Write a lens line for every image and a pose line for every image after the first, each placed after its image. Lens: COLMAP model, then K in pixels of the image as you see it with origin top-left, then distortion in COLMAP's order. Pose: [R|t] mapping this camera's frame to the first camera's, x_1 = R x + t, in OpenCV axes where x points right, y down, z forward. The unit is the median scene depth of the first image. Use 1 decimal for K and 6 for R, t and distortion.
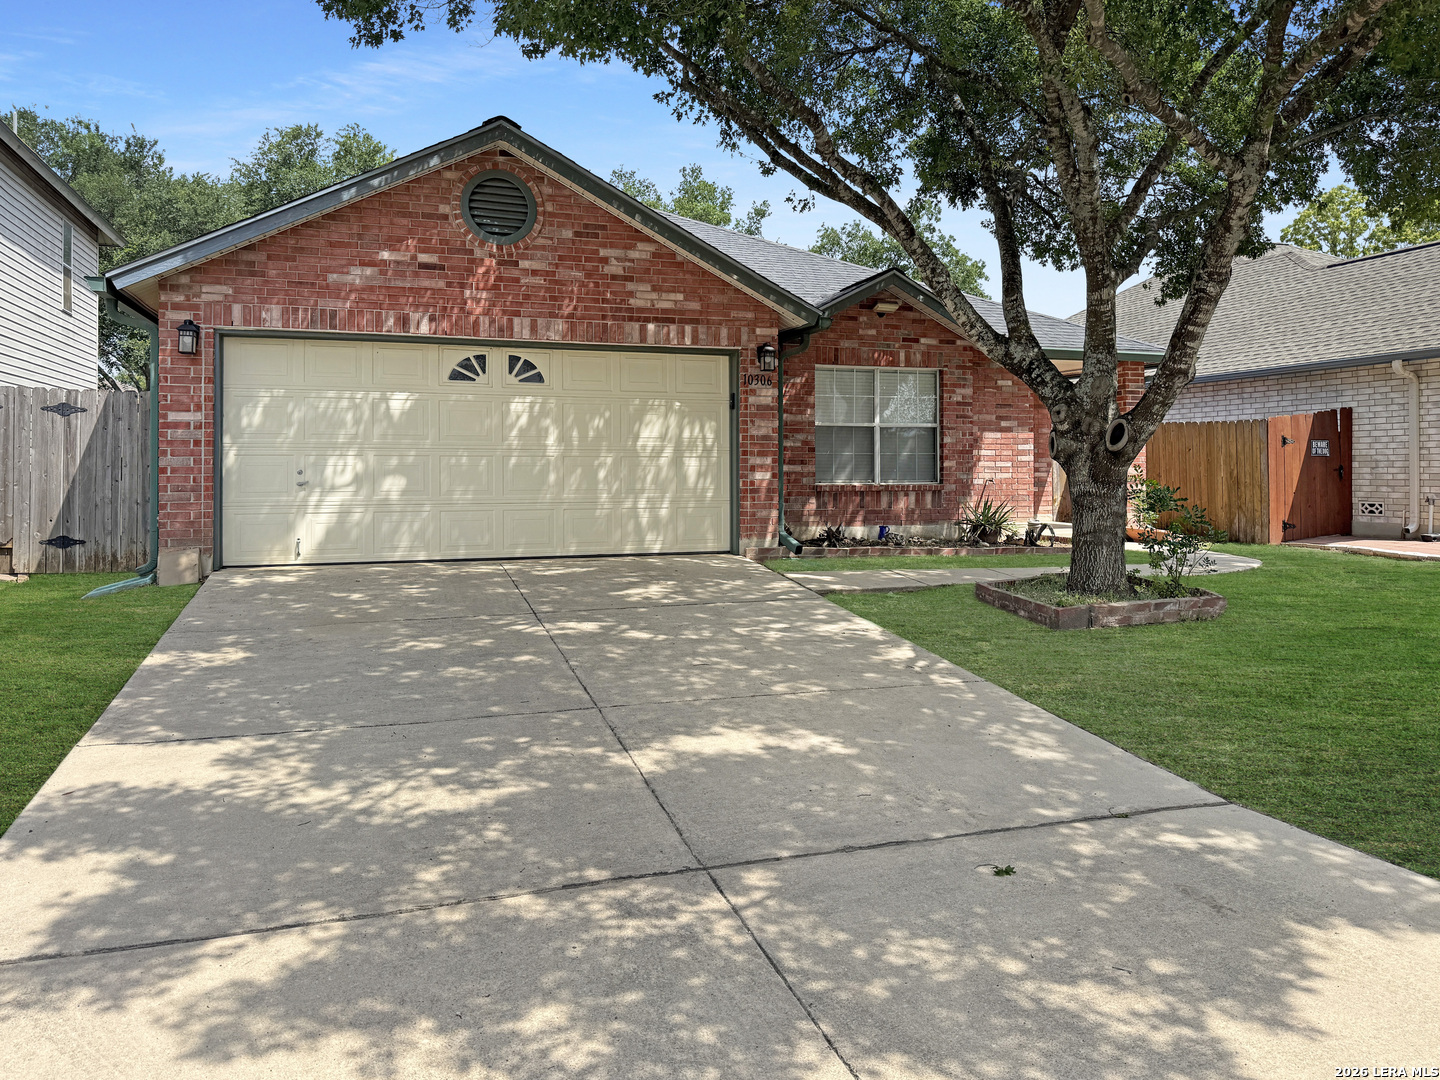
lens RADIAL K [[1038.0, 0, 756.2], [0, 1038.0, 501.1], [0, 0, 1]] dist [0.097633, -0.208232]
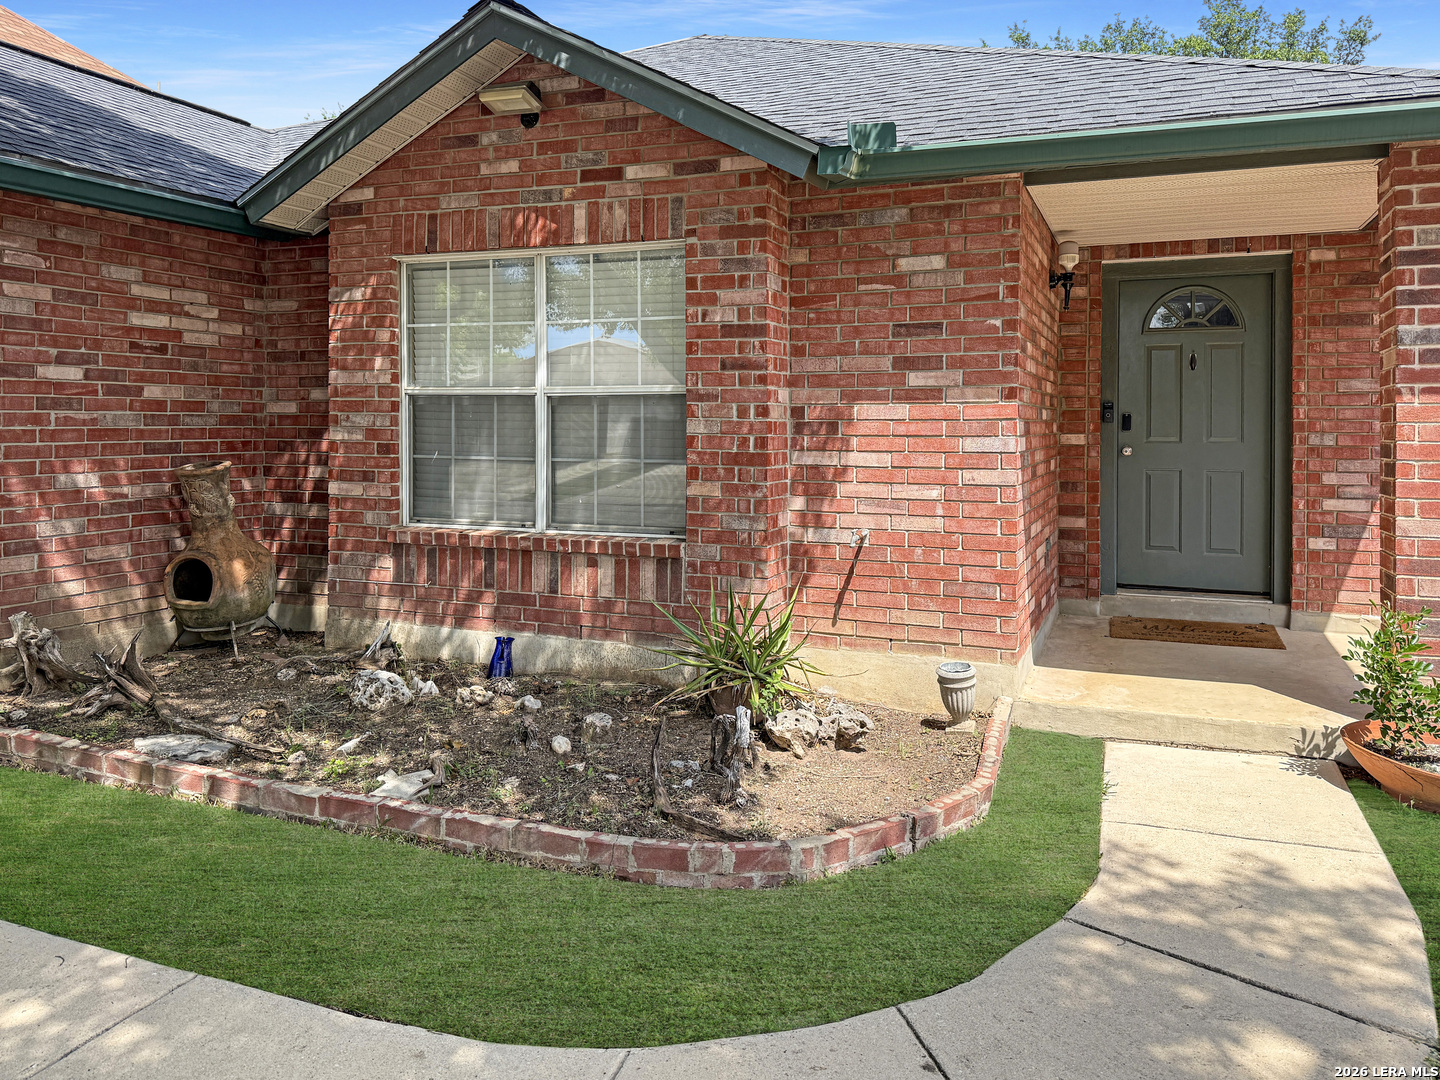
lens RADIAL K [[1027.3, 0, 791.0], [0, 1027.3, 453.6], [0, 0, 1]] dist [0.127257, -0.208904]
pose [[0.759573, 0.024546, -0.649958, 0.582524], [-0.024777, 0.999654, 0.008797, -0.067752], [0.649950, 0.009422, 0.759919, 0.942861]]
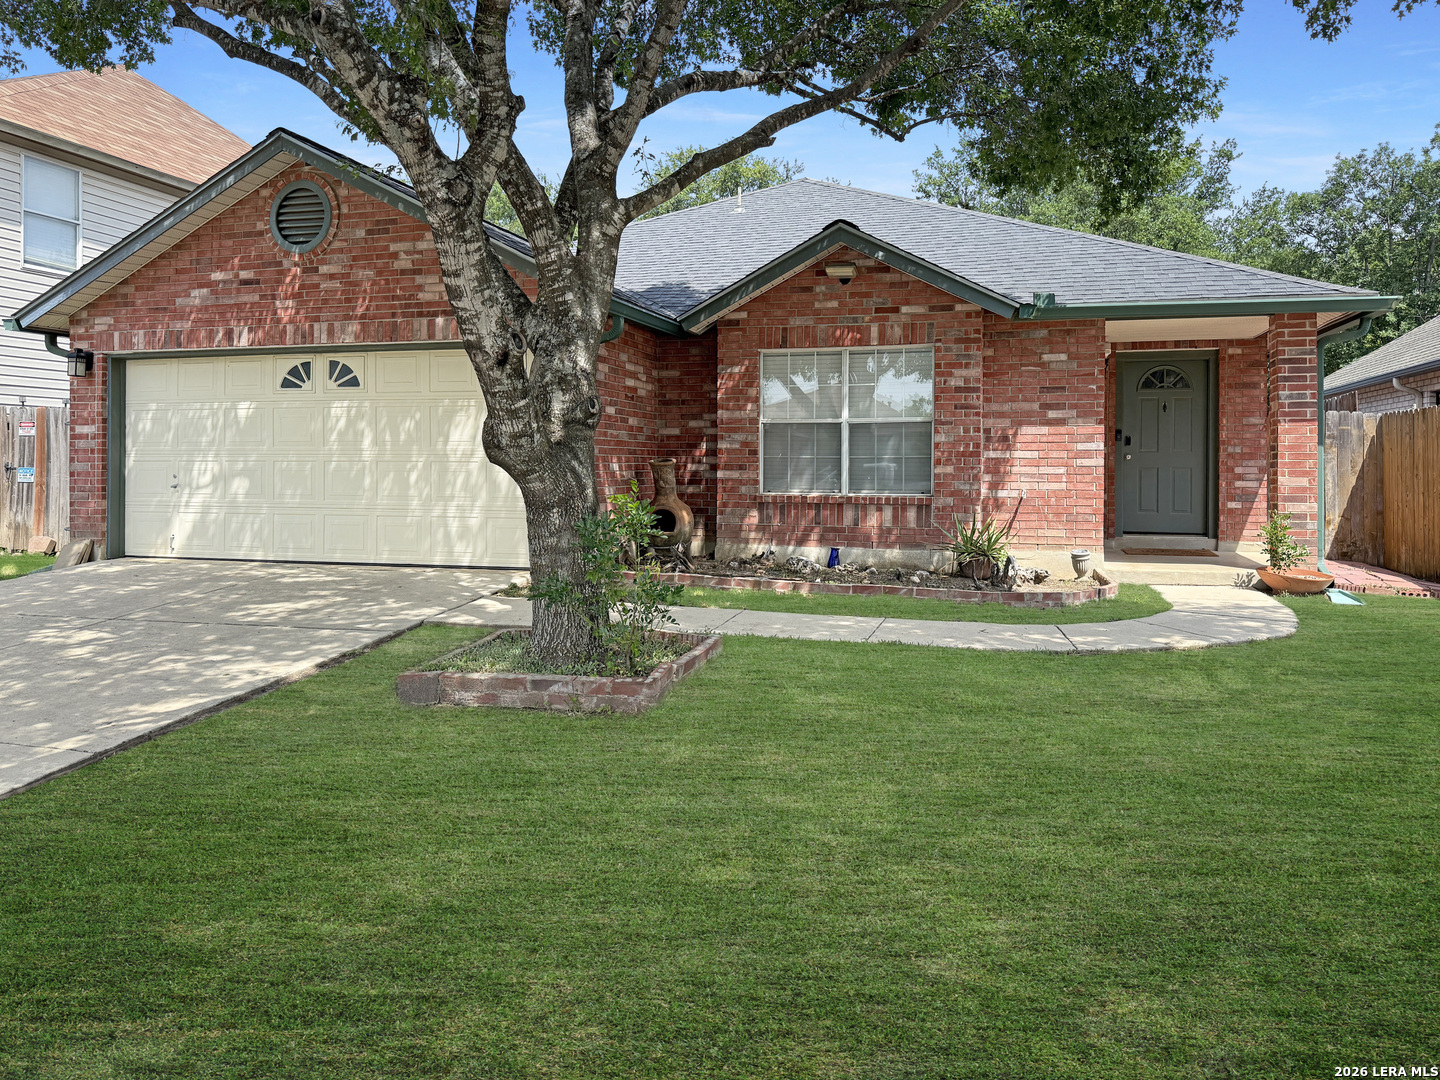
lens RADIAL K [[1038.0, 0, 756.2], [0, 1038.0, 501.1], [0, 0, 1]] dist [0.097633, -0.208232]
pose [[0.815897, 0.021941, -0.577781, 0.655454], [-0.022675, 0.999725, 0.005944, -0.018613], [0.577752, 0.008251, 0.816171, 0.393361]]
